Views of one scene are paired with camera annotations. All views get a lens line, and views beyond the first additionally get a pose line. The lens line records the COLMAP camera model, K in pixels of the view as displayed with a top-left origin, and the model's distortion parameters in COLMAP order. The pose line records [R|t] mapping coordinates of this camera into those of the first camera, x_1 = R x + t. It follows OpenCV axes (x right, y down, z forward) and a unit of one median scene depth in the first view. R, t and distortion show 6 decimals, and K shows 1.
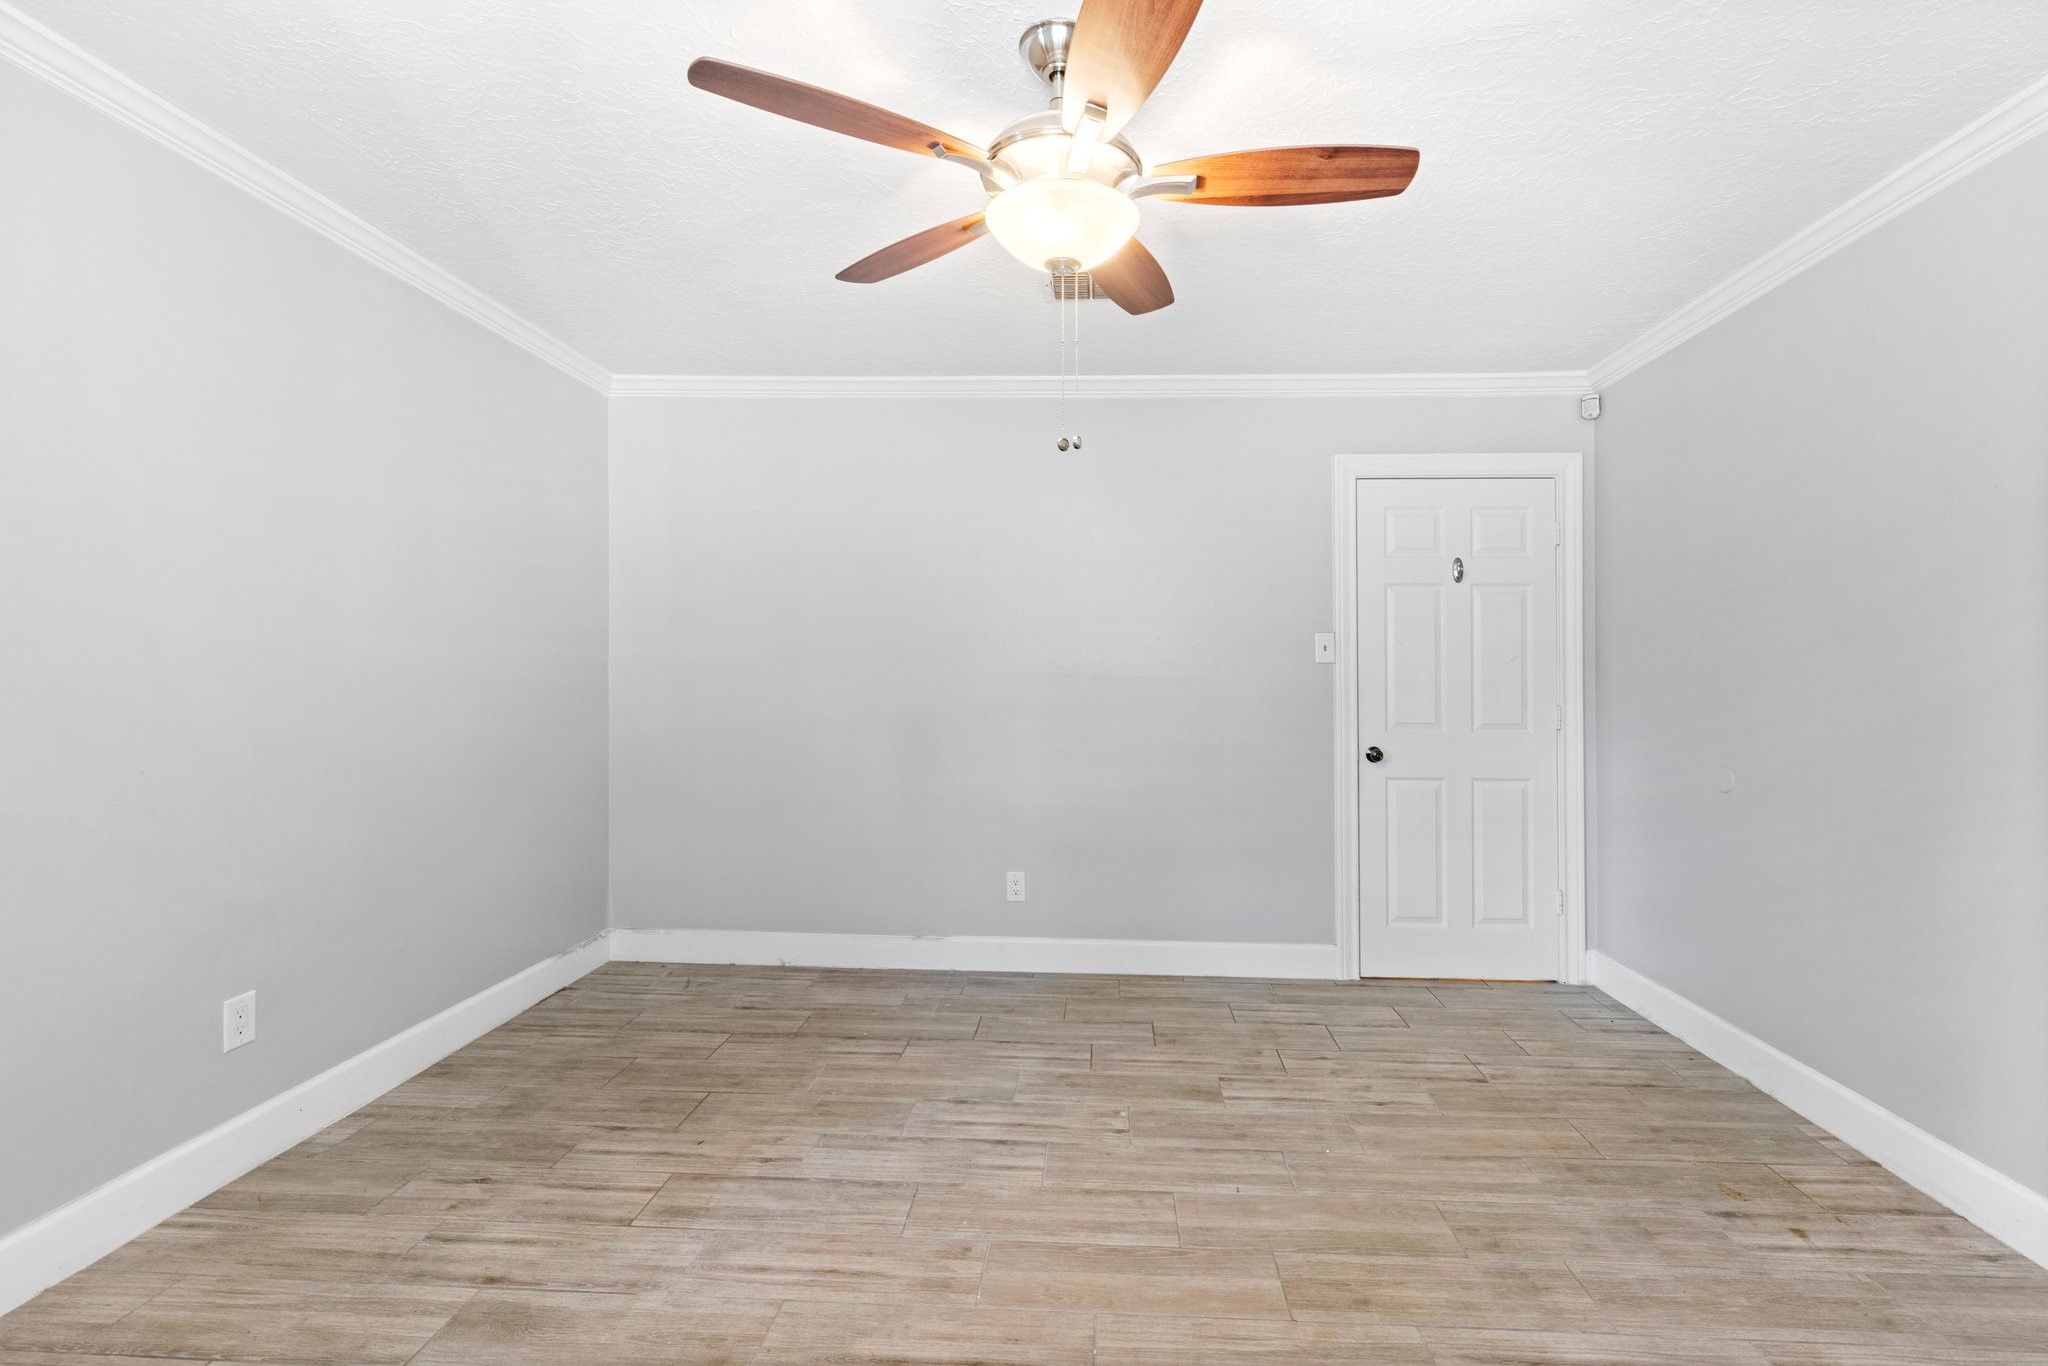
lens RADIAL K [[891.0, 0, 1055.9], [0, 891.0, 670.9], [0, 0, 1]] dist [0.000978, -0.000160]
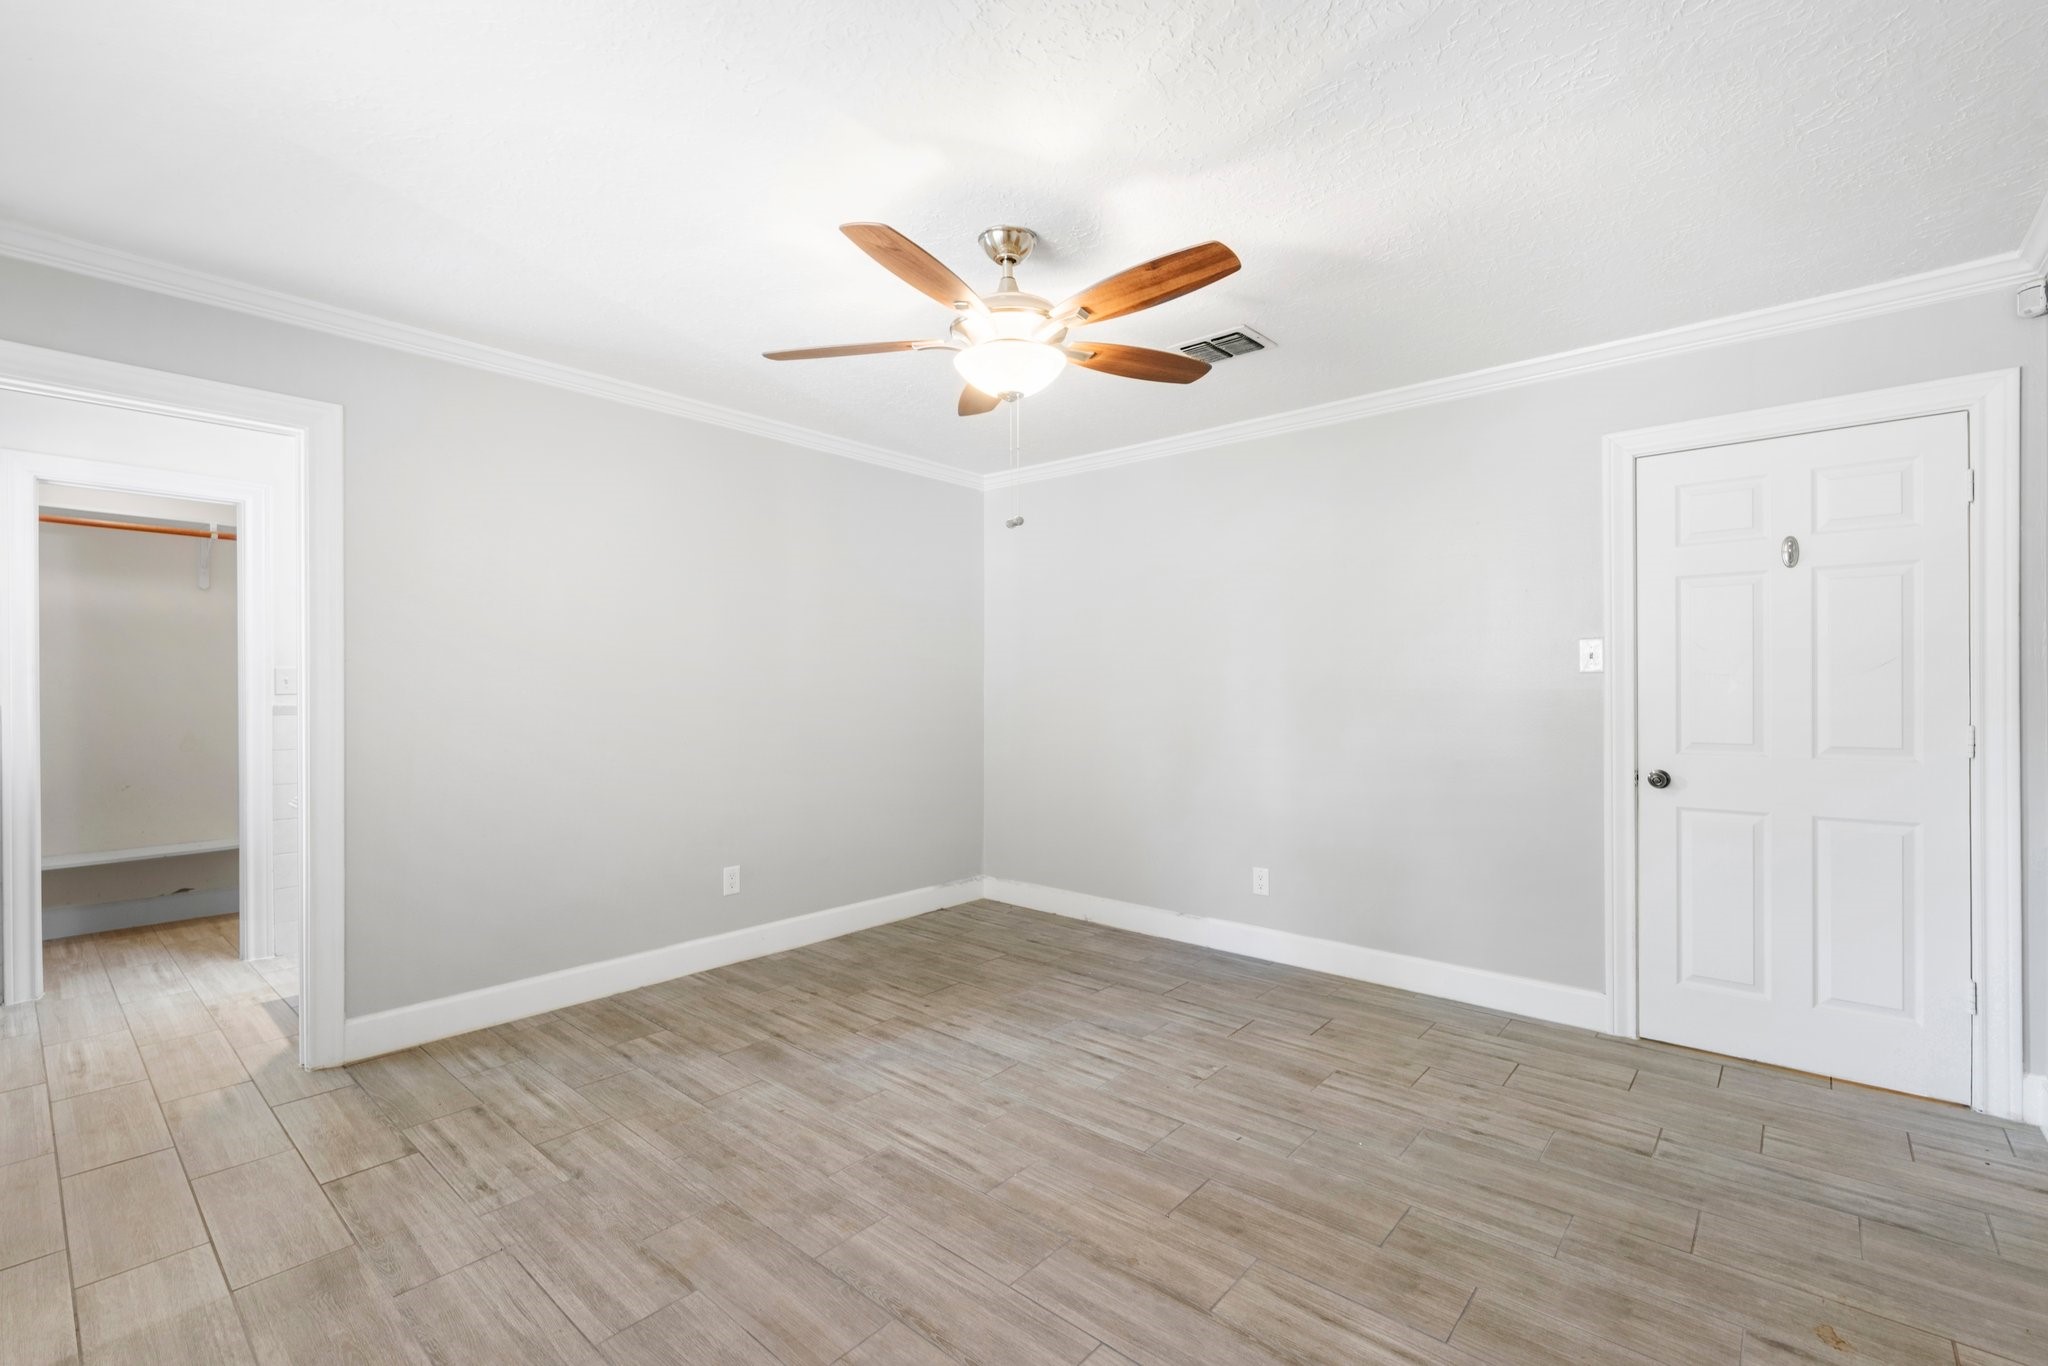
lens RADIAL K [[862.7, 0, 1018.7], [0, 862.7, 685.1], [0, 0, 1]] dist [0.001325, -0.000401]
pose [[0.788873, -0.012010, -0.614440, 0.552022], [0.010057, 0.999927, -0.006632, 0.005092], [0.614475, -0.000947, 0.788936, -0.036507]]
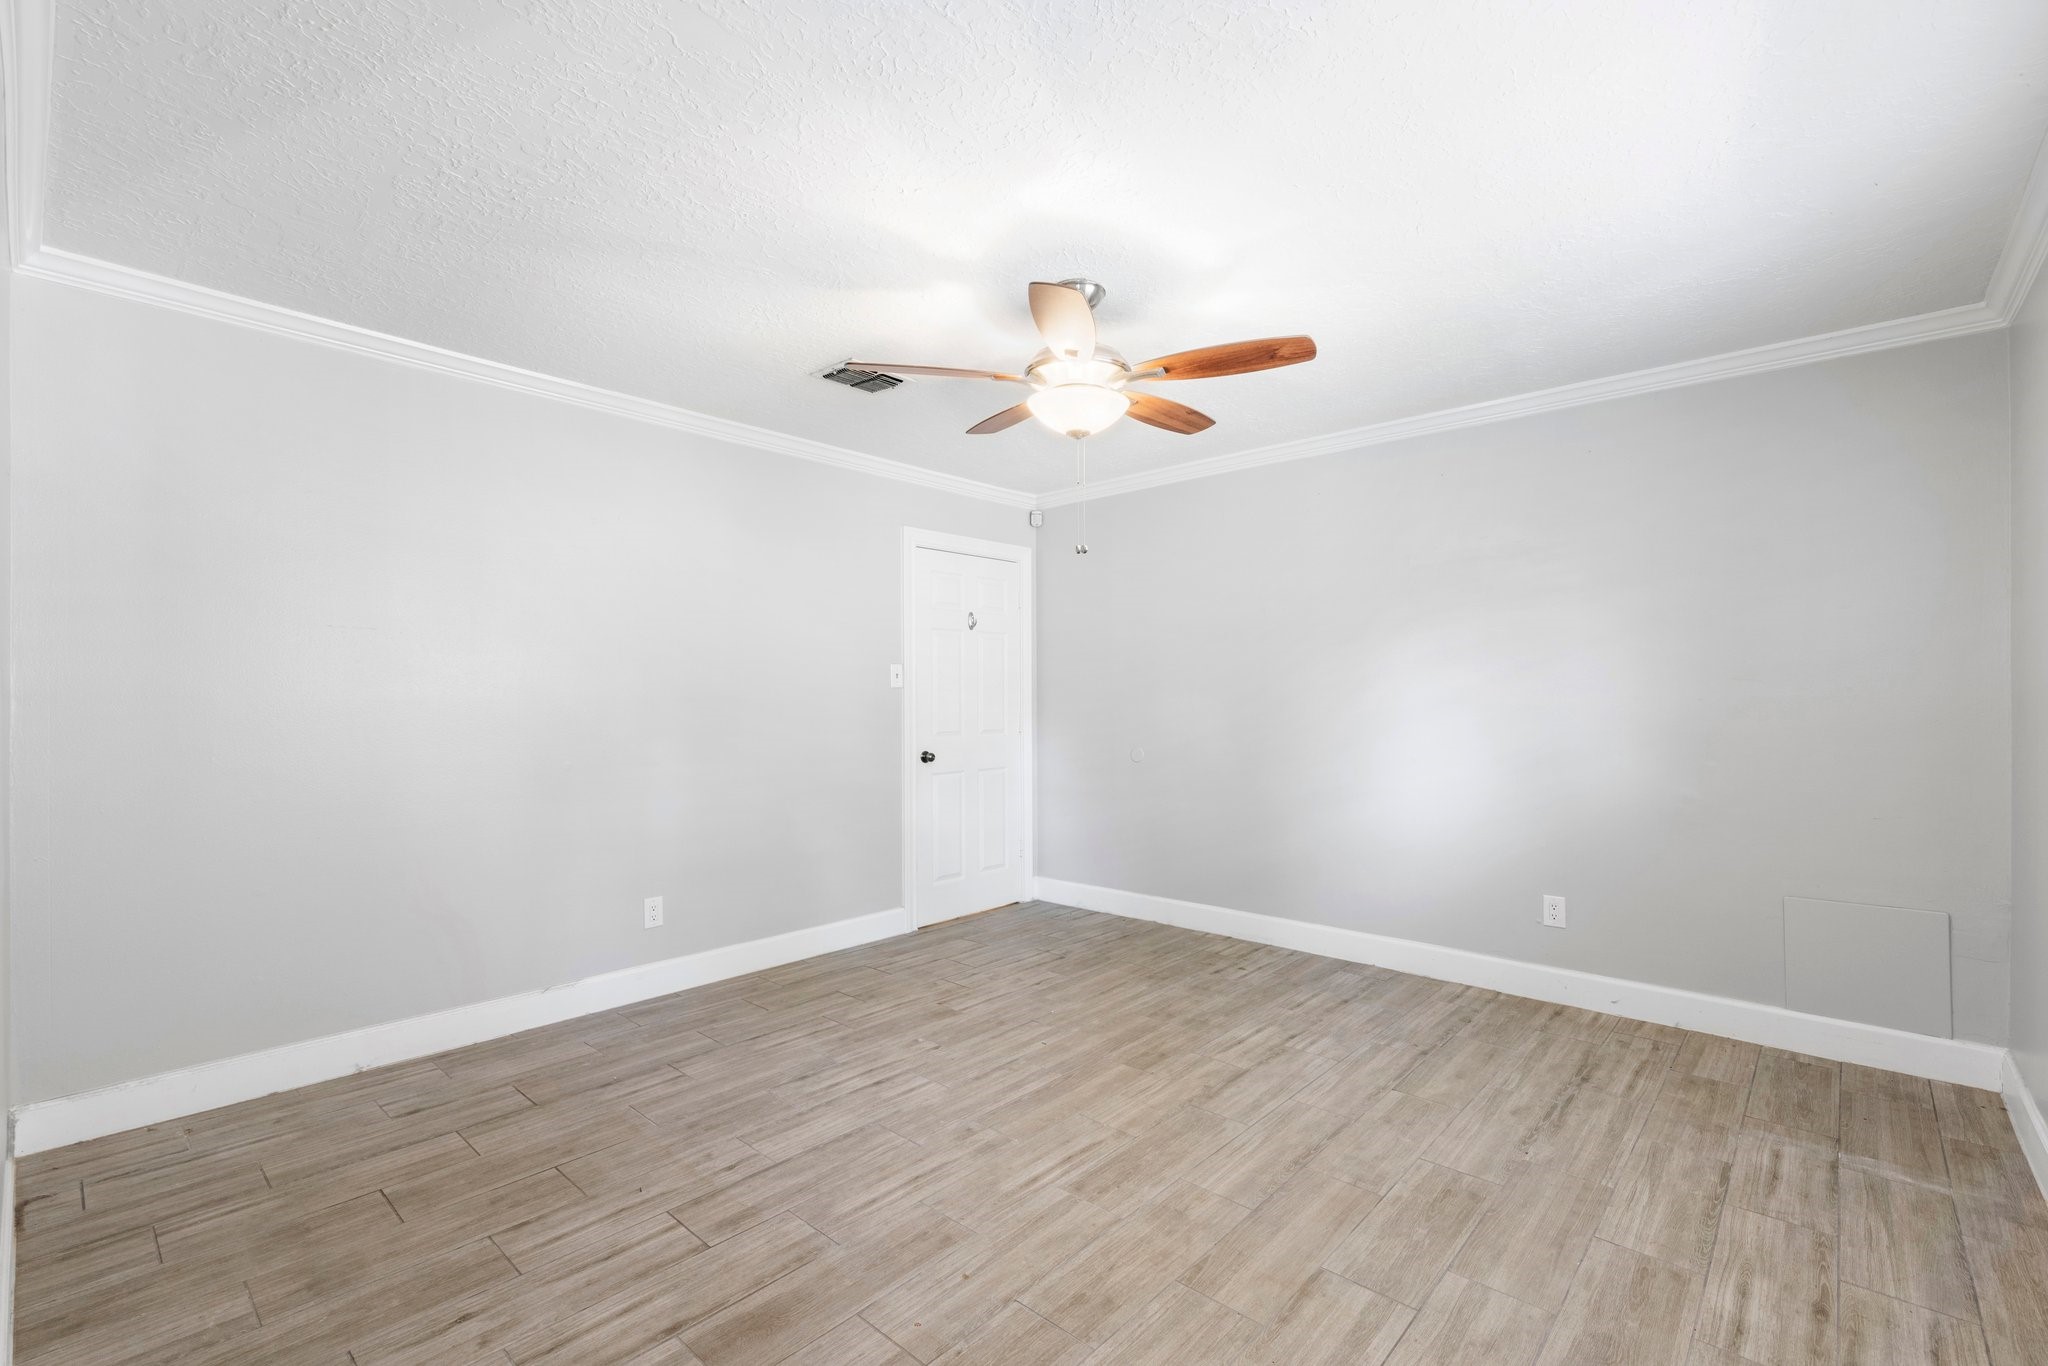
lens RADIAL K [[883.6, 0, 1037.6], [0, 883.6, 683.3], [0, 0, 1]] dist [0.001488, -0.000110]
pose [[0.638919, 0.001270, 0.769273, -0.775752], [0.005817, 0.999962, -0.006482, -0.007656], [-0.769252, 0.008617, 0.638887, 0.050637]]
